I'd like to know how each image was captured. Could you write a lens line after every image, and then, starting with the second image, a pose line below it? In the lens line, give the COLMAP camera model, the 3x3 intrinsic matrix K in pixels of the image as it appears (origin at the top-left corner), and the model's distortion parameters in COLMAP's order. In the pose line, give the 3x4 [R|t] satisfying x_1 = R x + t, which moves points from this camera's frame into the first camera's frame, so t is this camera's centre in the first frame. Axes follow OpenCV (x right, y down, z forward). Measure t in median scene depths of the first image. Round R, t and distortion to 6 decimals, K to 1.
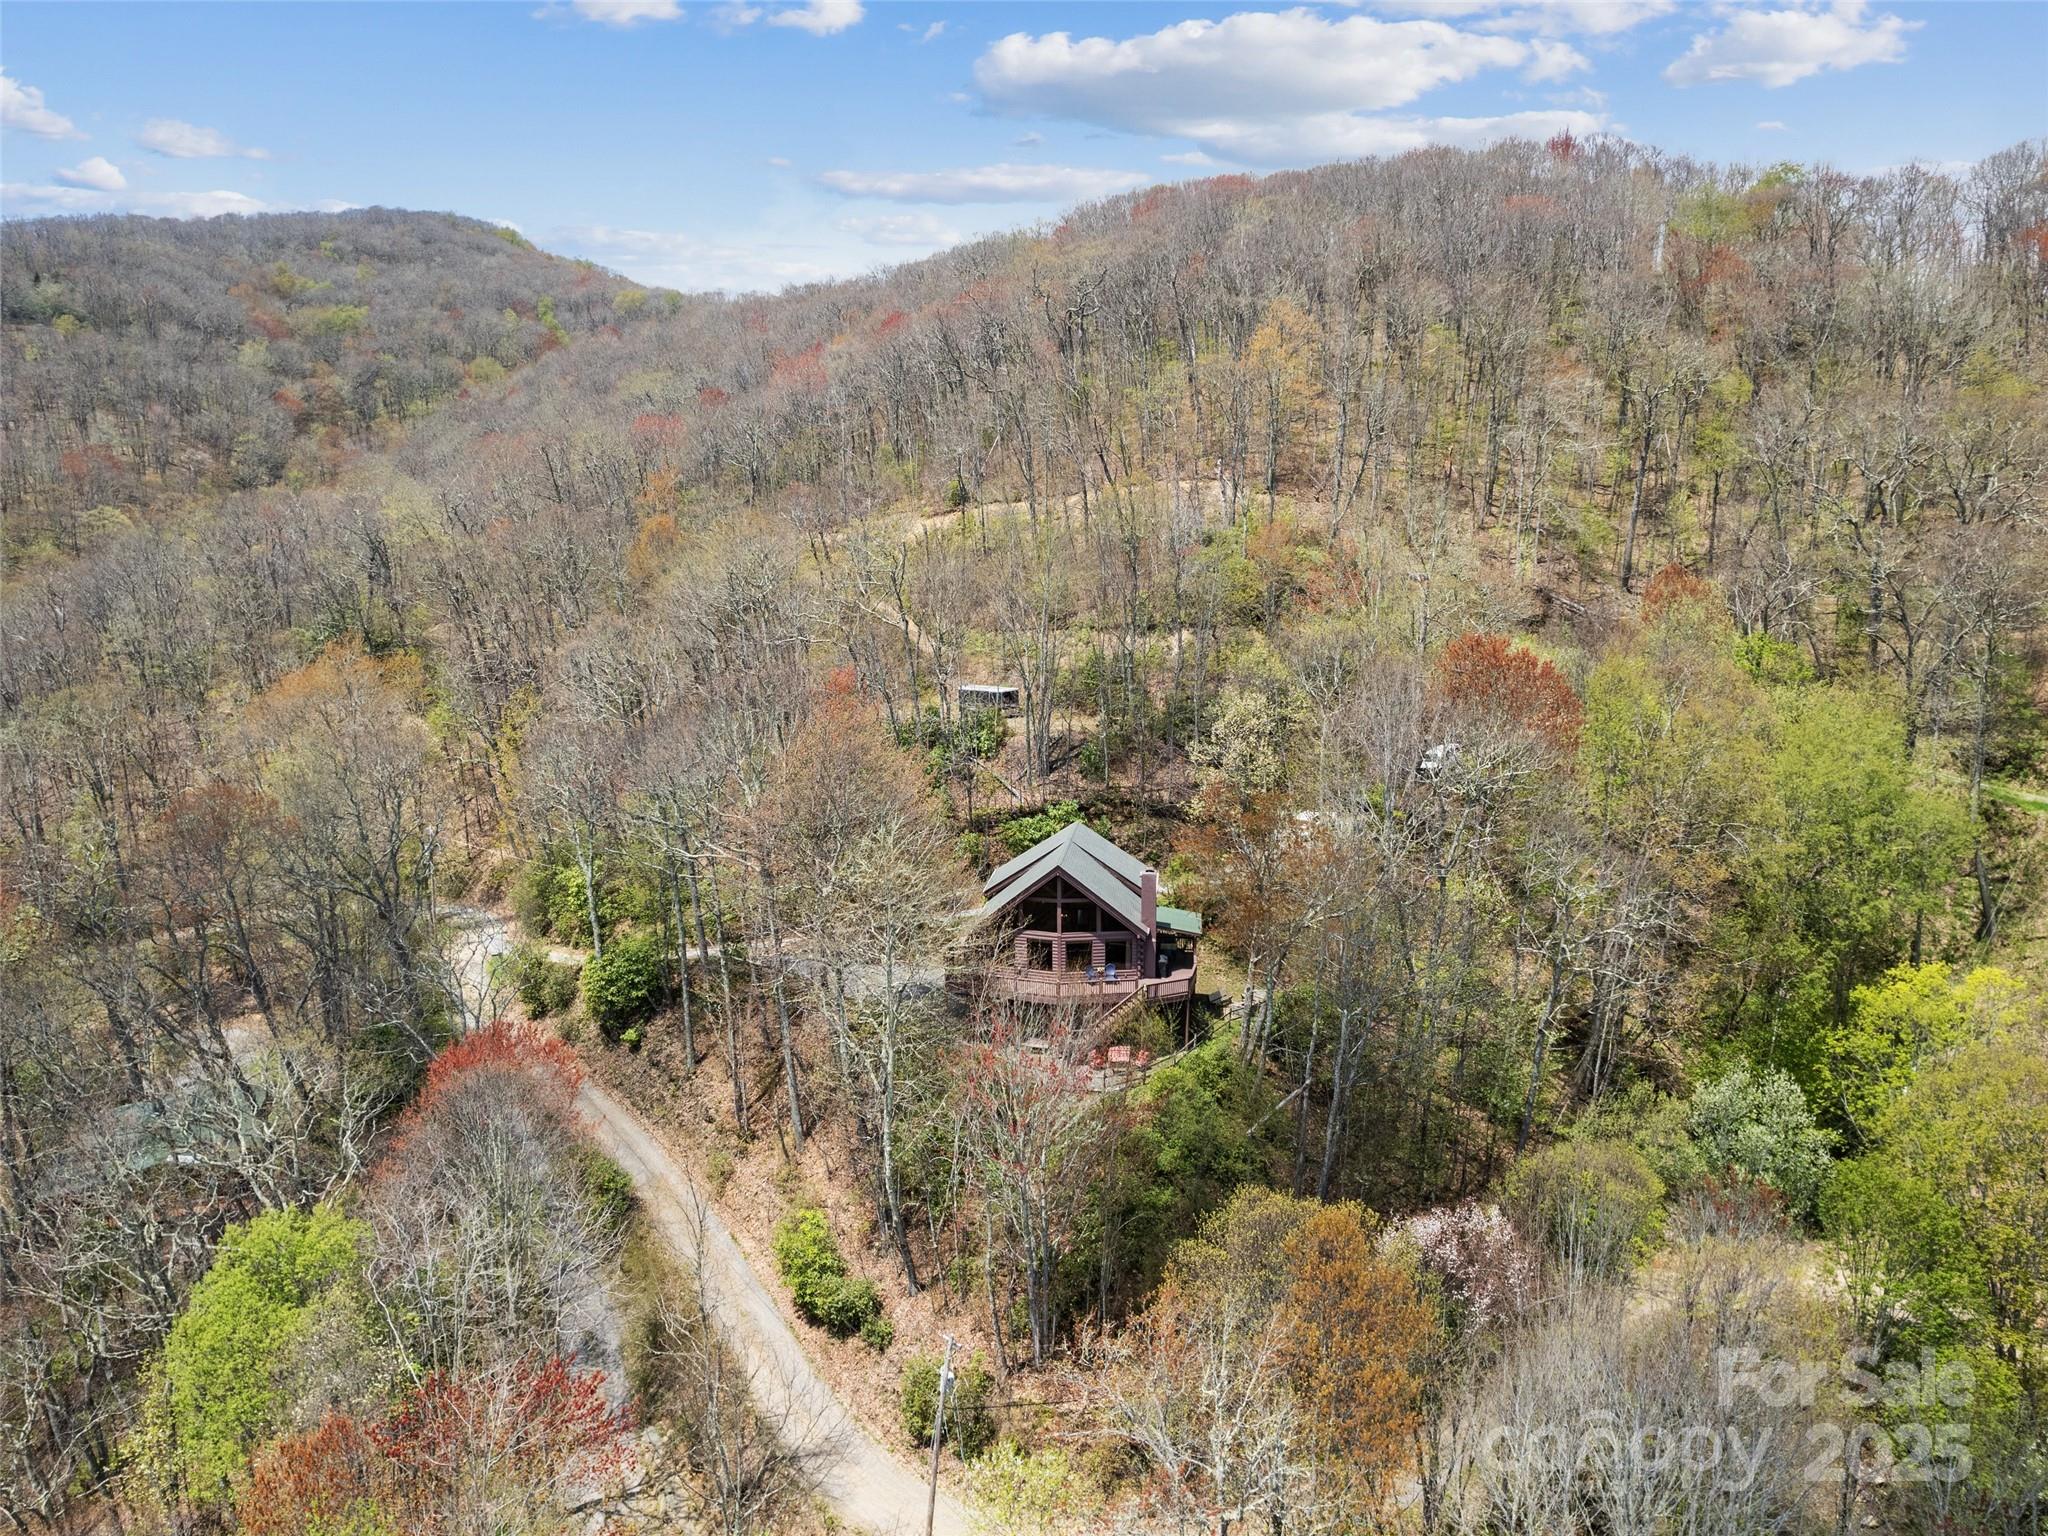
lens RADIAL K [[1531.9, 0, 1021.5], [0, 1531.9, 771.5], [0, 0, 1]] dist [-0.019261, 0.016441]
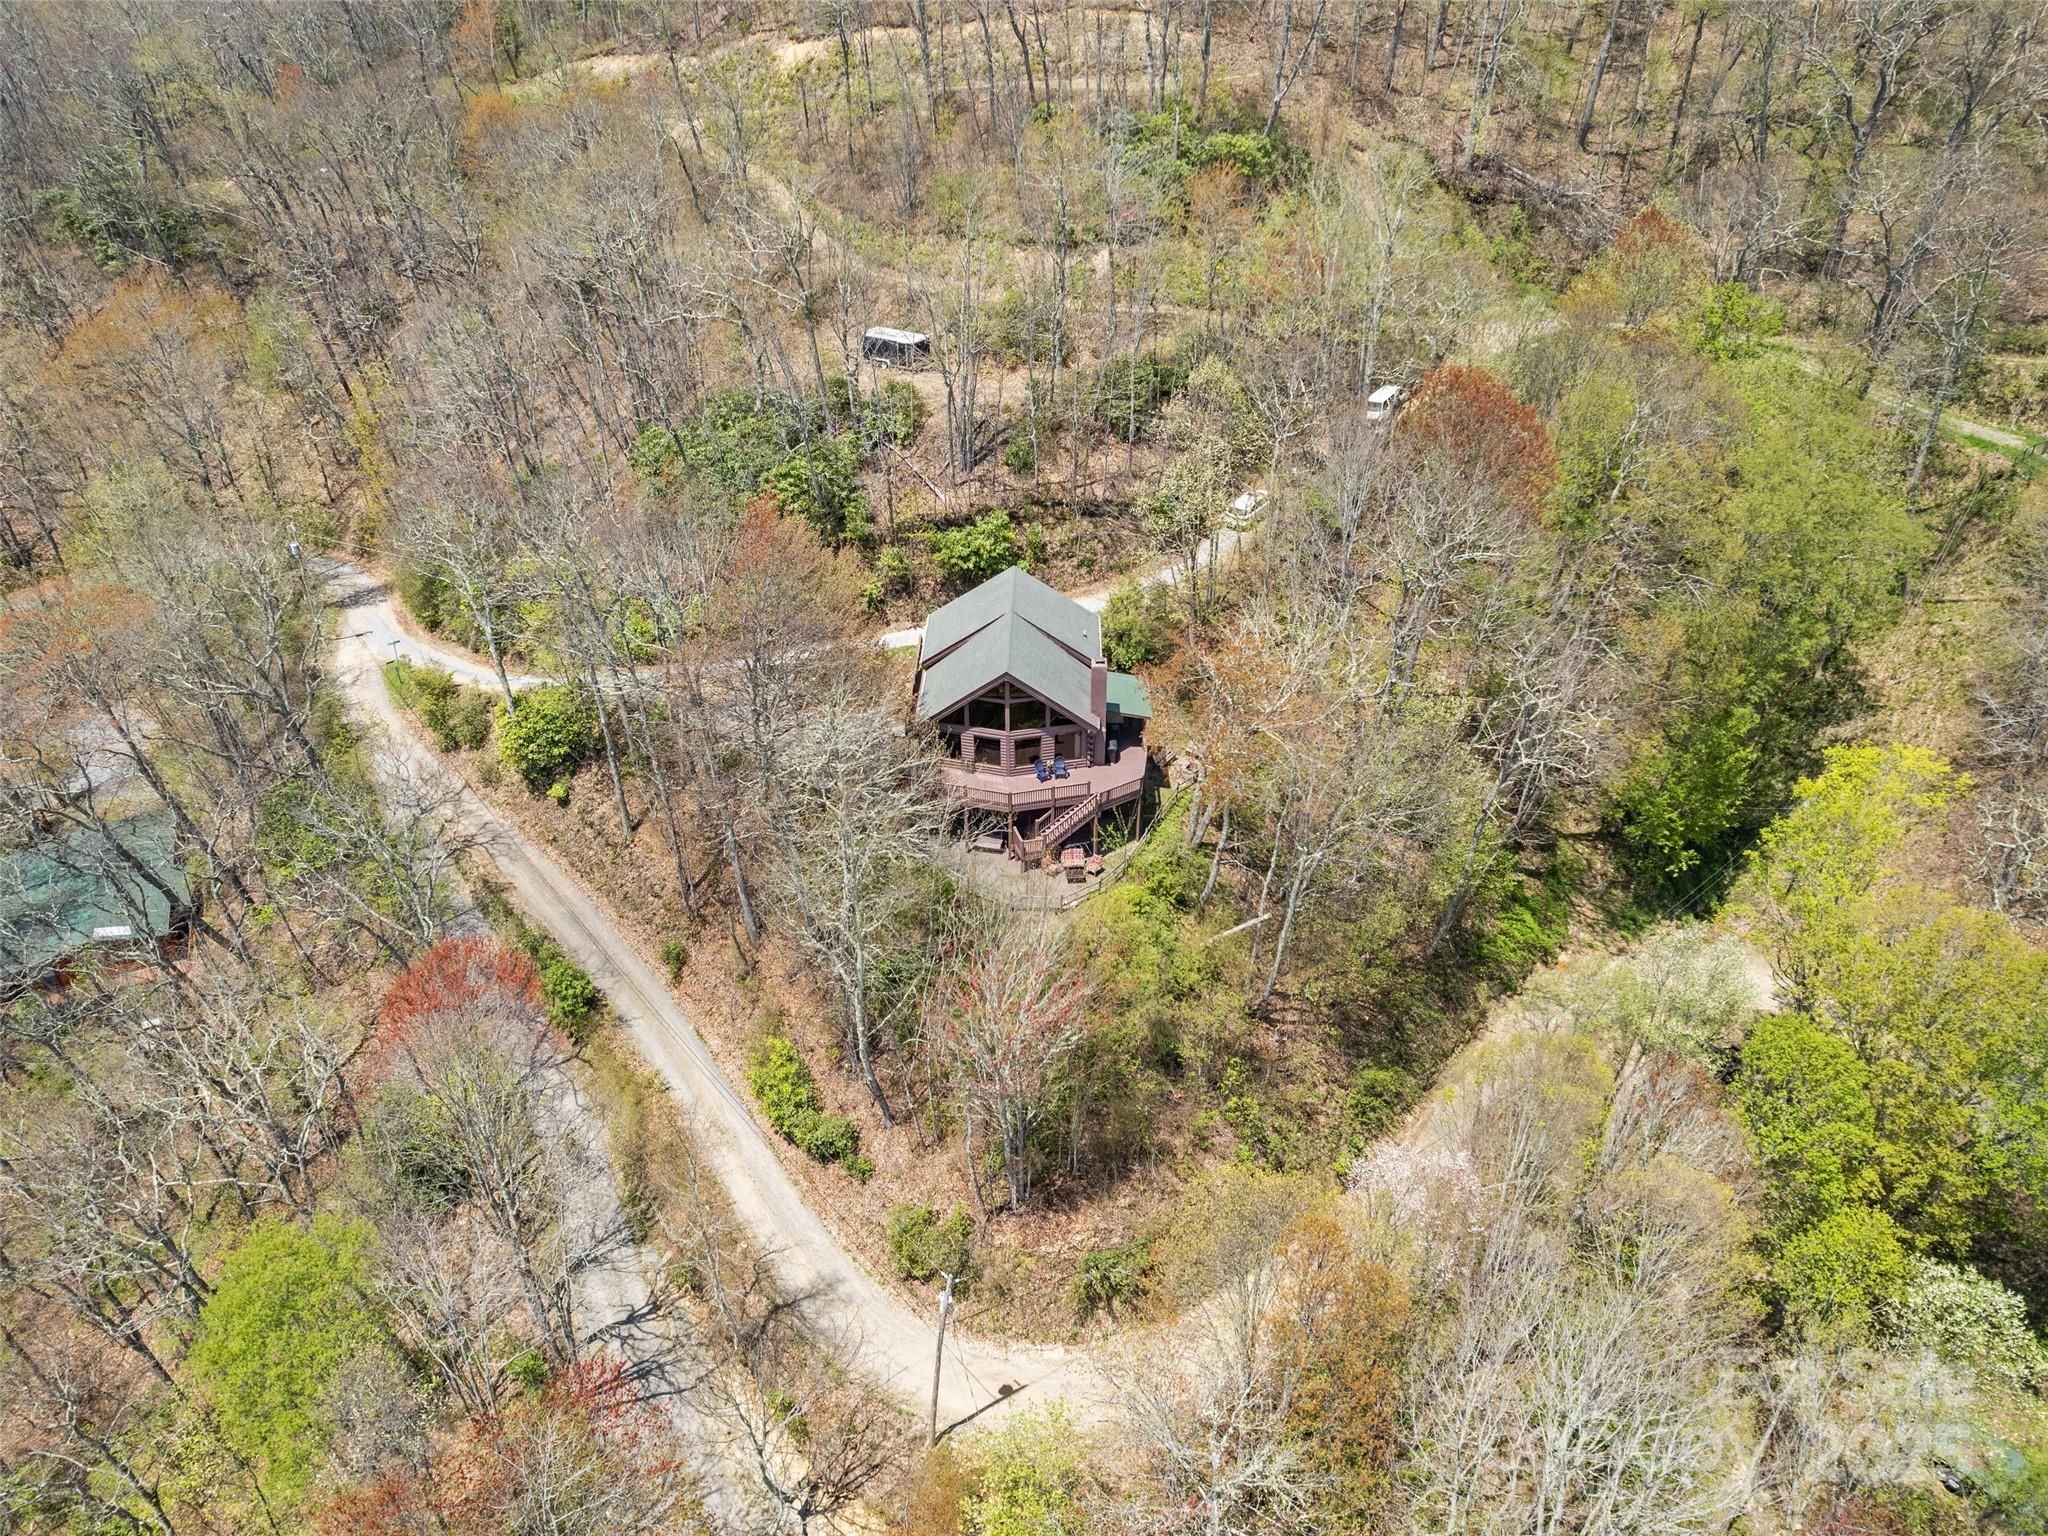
lens RADIAL K [[1531.9, 0, 1031.6], [0, 1531.9, 760.5], [0, 0, 1]] dist [-0.019261, 0.016441]
pose [[0.995743, -0.048259, 0.078534, -0.036794], [0.014687, 0.924175, 0.381686, -0.245582], [-0.090999, -0.378908, 0.920950, 0.101371]]
